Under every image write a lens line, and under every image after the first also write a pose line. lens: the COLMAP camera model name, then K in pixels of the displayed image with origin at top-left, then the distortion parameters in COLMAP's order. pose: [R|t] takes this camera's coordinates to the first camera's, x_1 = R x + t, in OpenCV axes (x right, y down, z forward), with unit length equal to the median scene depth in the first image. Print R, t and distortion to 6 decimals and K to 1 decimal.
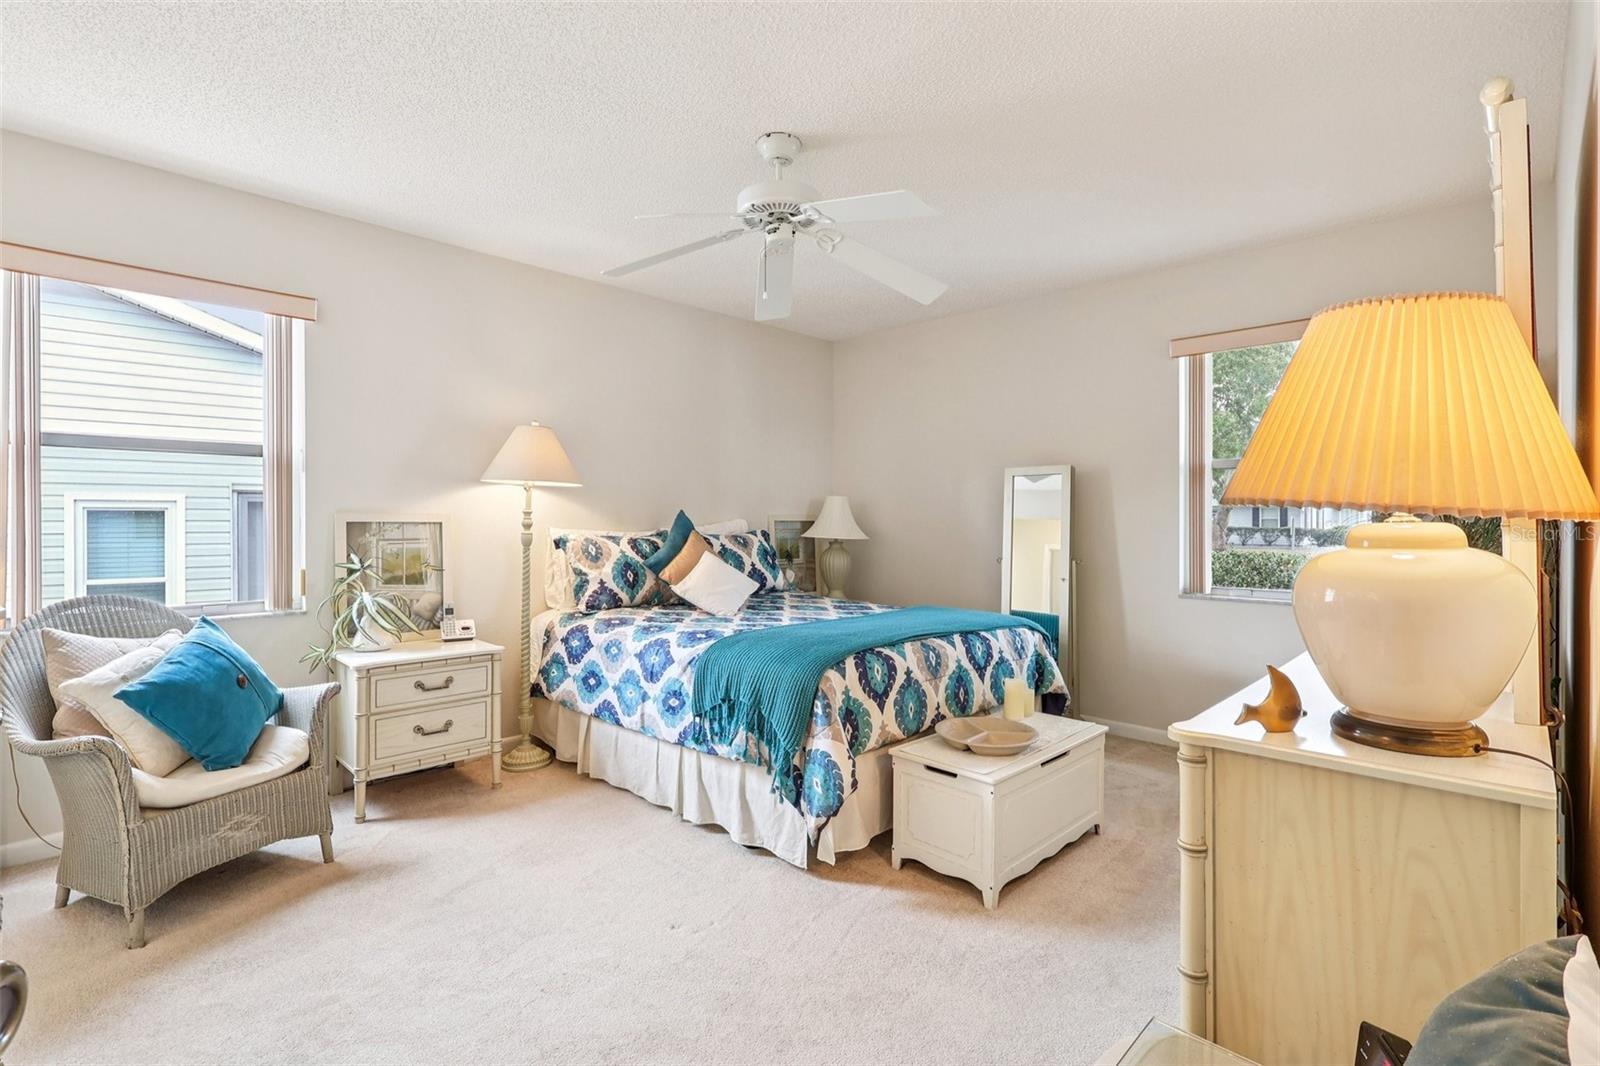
lens RADIAL K [[745.1, 0, 799.1], [0, 745.1, 531.1], [0, 0, 1]] dist [-0.004370, 0.001149]
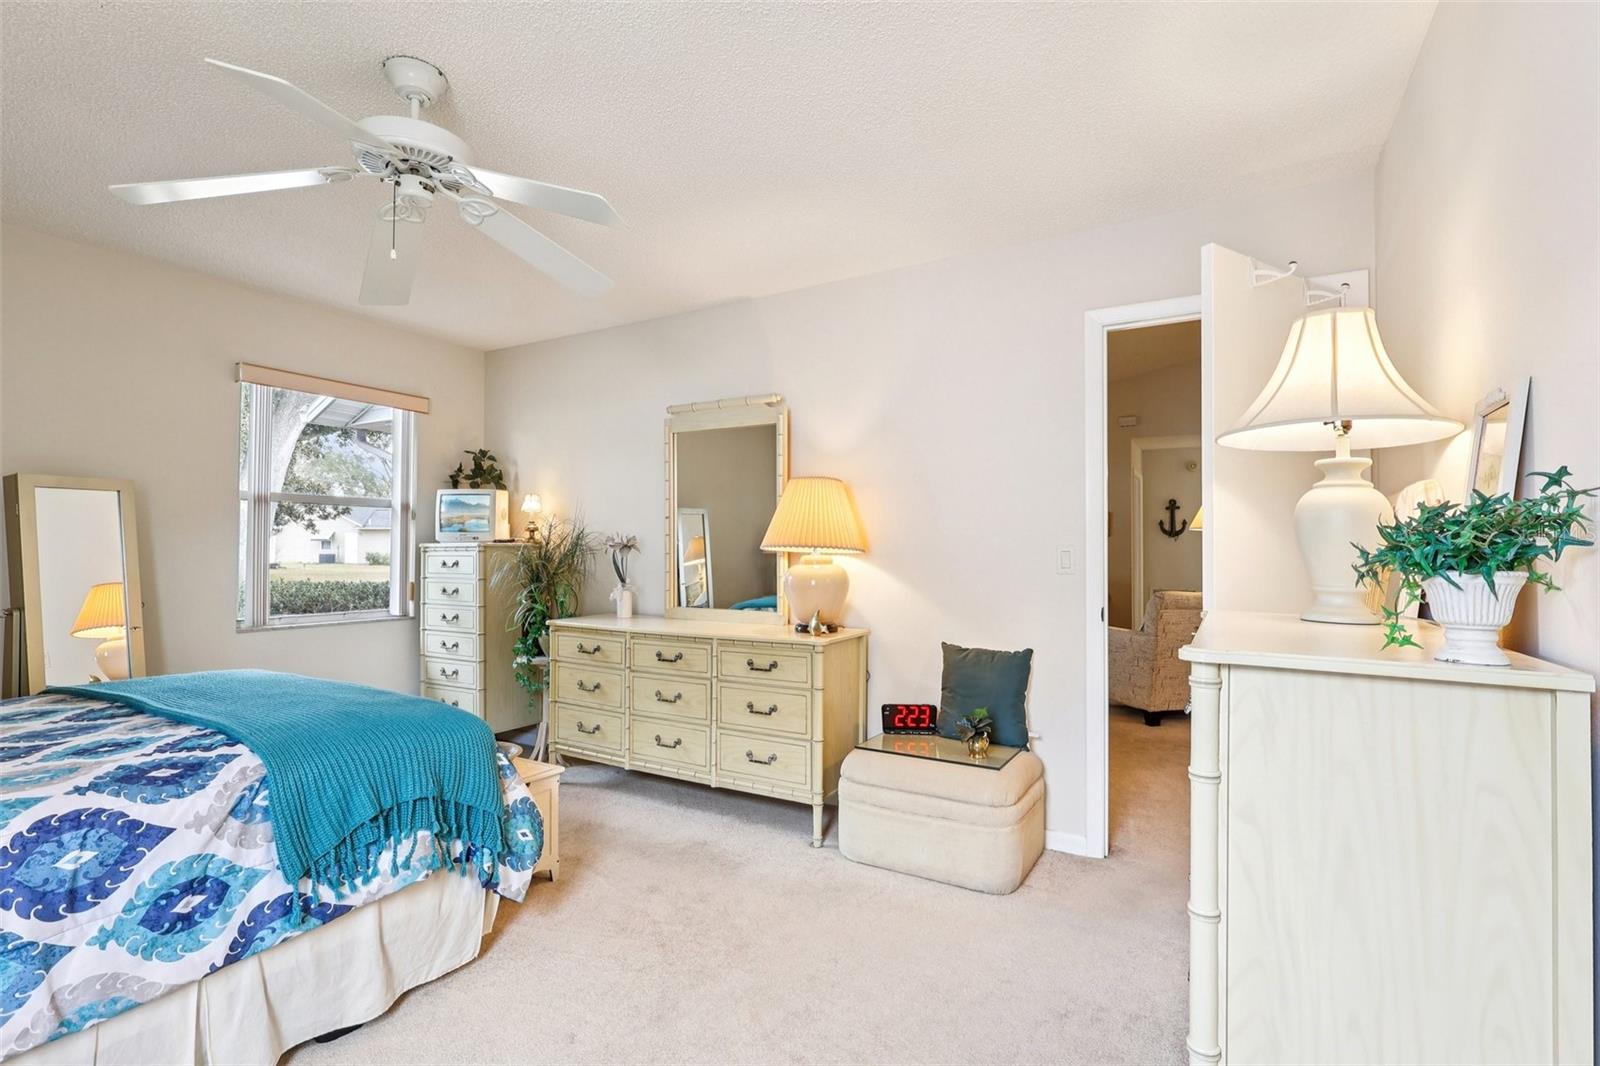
lens RADIAL K [[745.1, 0, 800.7], [0, 745.1, 538.4], [0, 0, 1]] dist [-0.004370, 0.001149]
pose [[-0.262515, 0.015896, 0.964797, -0.790004], [0.001422, 0.999870, -0.016087, -0.018942], [-0.964927, -0.002851, -0.262503, 0.721299]]
